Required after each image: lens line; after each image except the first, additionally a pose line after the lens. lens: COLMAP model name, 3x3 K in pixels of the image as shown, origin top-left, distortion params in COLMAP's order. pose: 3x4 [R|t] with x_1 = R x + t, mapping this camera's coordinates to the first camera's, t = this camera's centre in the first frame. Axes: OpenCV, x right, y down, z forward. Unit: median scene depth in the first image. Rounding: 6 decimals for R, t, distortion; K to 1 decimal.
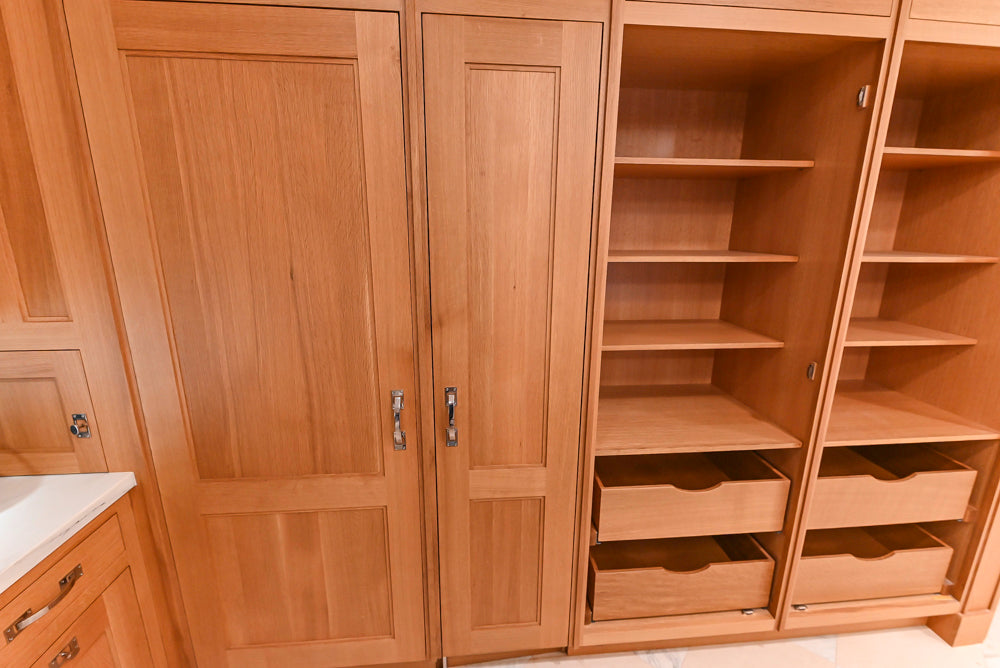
lens RADIAL K [[420.7, 0, 503.5], [0, 420.7, 328.9], [0, 0, 1]] dist [0.004956, -0.006065]
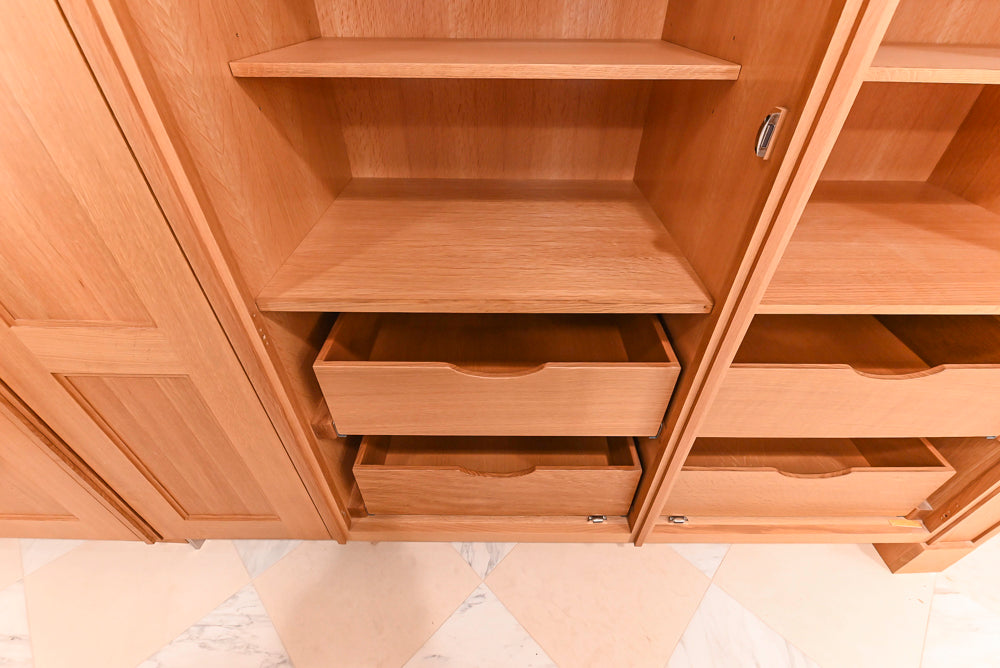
lens RADIAL K [[420.7, 0, 503.5], [0, 420.7, 320.9], [0, 0, 1]] dist [0.004956, -0.006065]
pose [[0.996037, 0.053010, -0.071422, 0.533800], [-0.018616, 0.909452, 0.415391, 0.101320], [0.086975, -0.412415, 0.906835, 0.568374]]
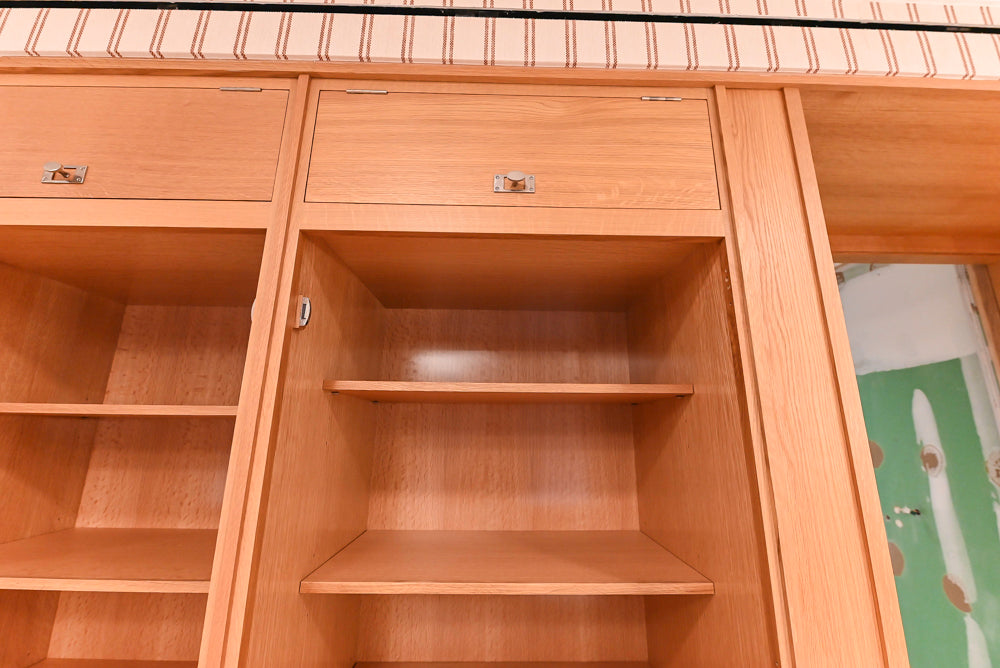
lens RADIAL K [[420.7, 0, 503.8], [0, 420.7, 324.5], [0, 0, 1]] dist [0.004956, -0.006065]
pose [[0.997714, -0.015558, -0.065762, 1.070444], [-0.016924, 0.884602, -0.466040, -0.225544], [0.065424, 0.466087, 0.882317, 0.434188]]
